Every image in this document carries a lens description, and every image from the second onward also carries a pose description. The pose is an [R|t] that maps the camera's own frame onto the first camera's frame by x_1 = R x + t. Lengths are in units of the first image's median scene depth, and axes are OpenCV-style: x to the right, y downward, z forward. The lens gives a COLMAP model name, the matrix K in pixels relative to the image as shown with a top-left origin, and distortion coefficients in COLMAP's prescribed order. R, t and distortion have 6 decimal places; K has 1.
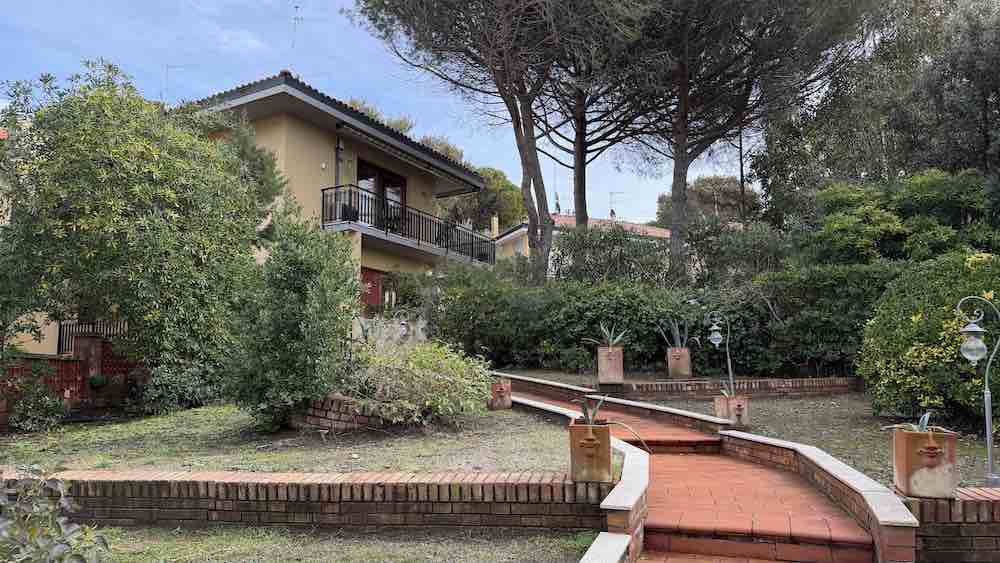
lens RADIAL K [[694.8, 0, 500.2], [0, 694.8, 281.6], [0, 0, 1]] dist [0.042165, -0.017709]
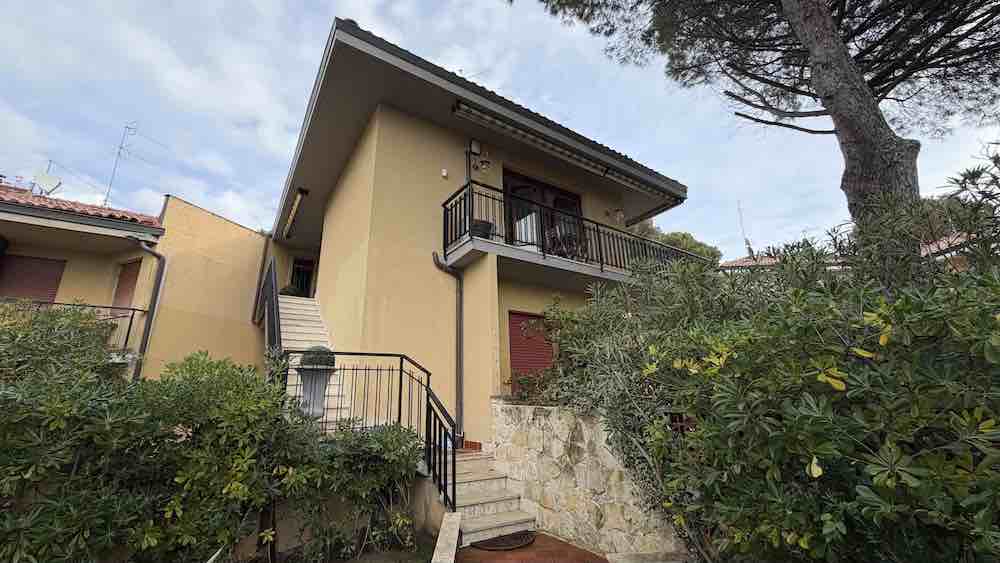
lens RADIAL K [[394.6, 0, 500.5], [0, 394.6, 282.3], [0, 0, 1]] dist [0.000519, -0.000006]
pose [[0.899633, -0.141099, -0.413220, -0.056569], [0.084407, 0.984697, -0.152470, 0.006981], [0.428410, 0.102288, 0.897776, 0.694941]]
